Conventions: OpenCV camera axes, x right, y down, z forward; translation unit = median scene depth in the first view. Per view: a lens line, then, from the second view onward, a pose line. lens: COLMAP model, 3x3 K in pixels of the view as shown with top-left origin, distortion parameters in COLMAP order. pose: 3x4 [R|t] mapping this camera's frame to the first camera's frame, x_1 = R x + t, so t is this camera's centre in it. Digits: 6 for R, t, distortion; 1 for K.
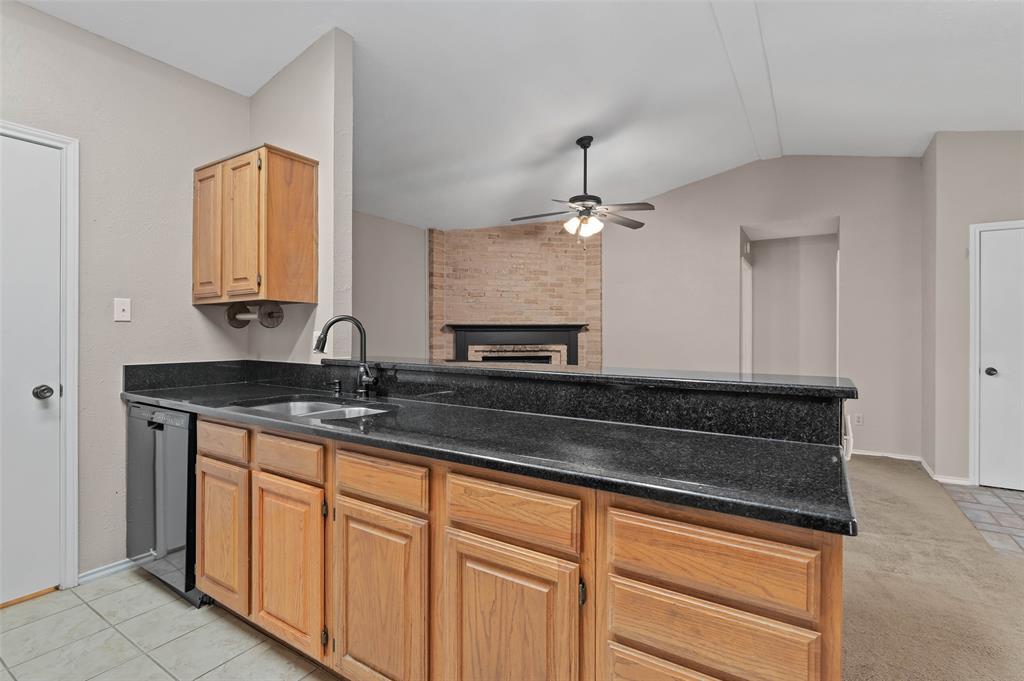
lens RADIAL K [[484.5, 0, 511.5], [0, 484.5, 333.0], [0, 0, 1]] dist [-0.008615, 0.001886]
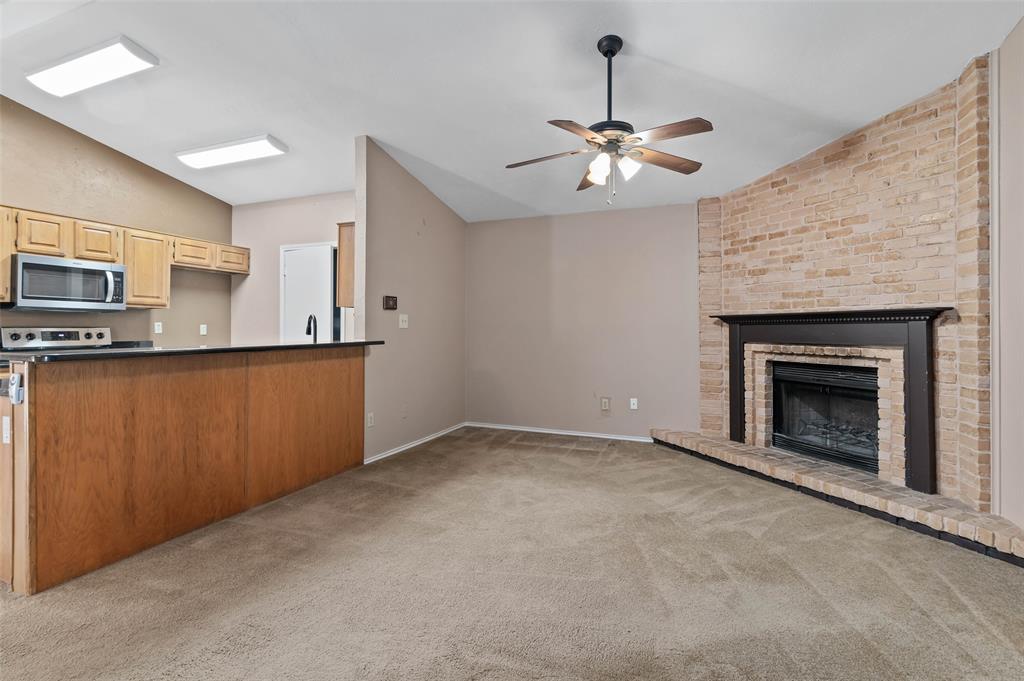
lens RADIAL K [[484.5, 0, 500.1], [0, 484.5, 322.8], [0, 0, 1]] dist [-0.008615, 0.001886]
pose [[0.163306, -0.012355, -0.986498, 1.215240], [-0.003960, 0.999905, -0.013178, 0.012284], [0.986568, 0.006058, 0.163241, 1.101061]]
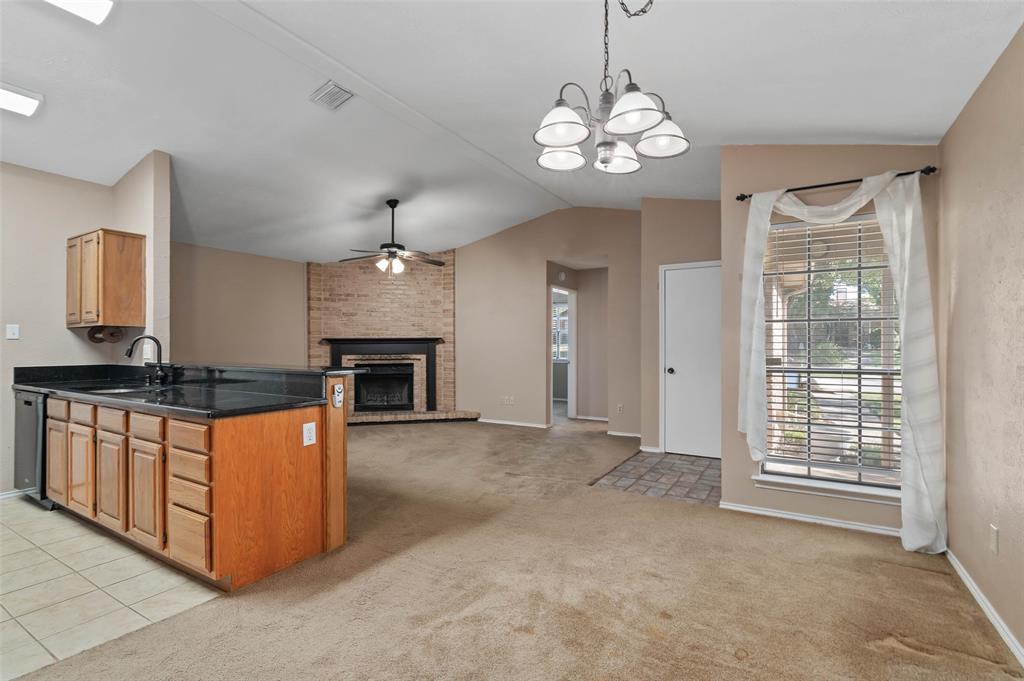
lens RADIAL K [[484.5, 0, 521.6], [0, 484.5, 343.7], [0, 0, 1]] dist [-0.008615, 0.001886]
pose [[0.999763, -0.005952, 0.020953, 0.740804], [0.005994, 0.999980, -0.001948, 0.002852], [-0.020941, 0.002073, 0.999779, -0.547665]]
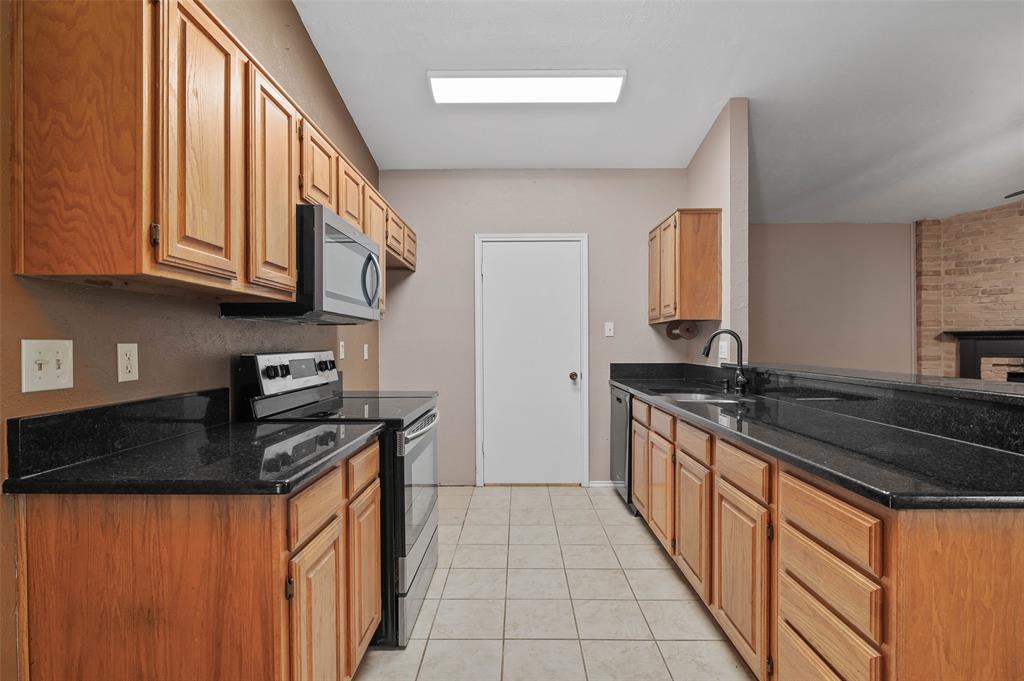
lens RADIAL K [[484.5, 0, 509.0], [0, 484.5, 345.8], [0, 0, 1]] dist [-0.008615, 0.001886]
pose [[0.521266, -0.000318, -0.853394, 0.381070], [0.005093, 0.999983, 0.002738, 0.001323], [0.853379, -0.005773, 0.521259, -0.138988]]
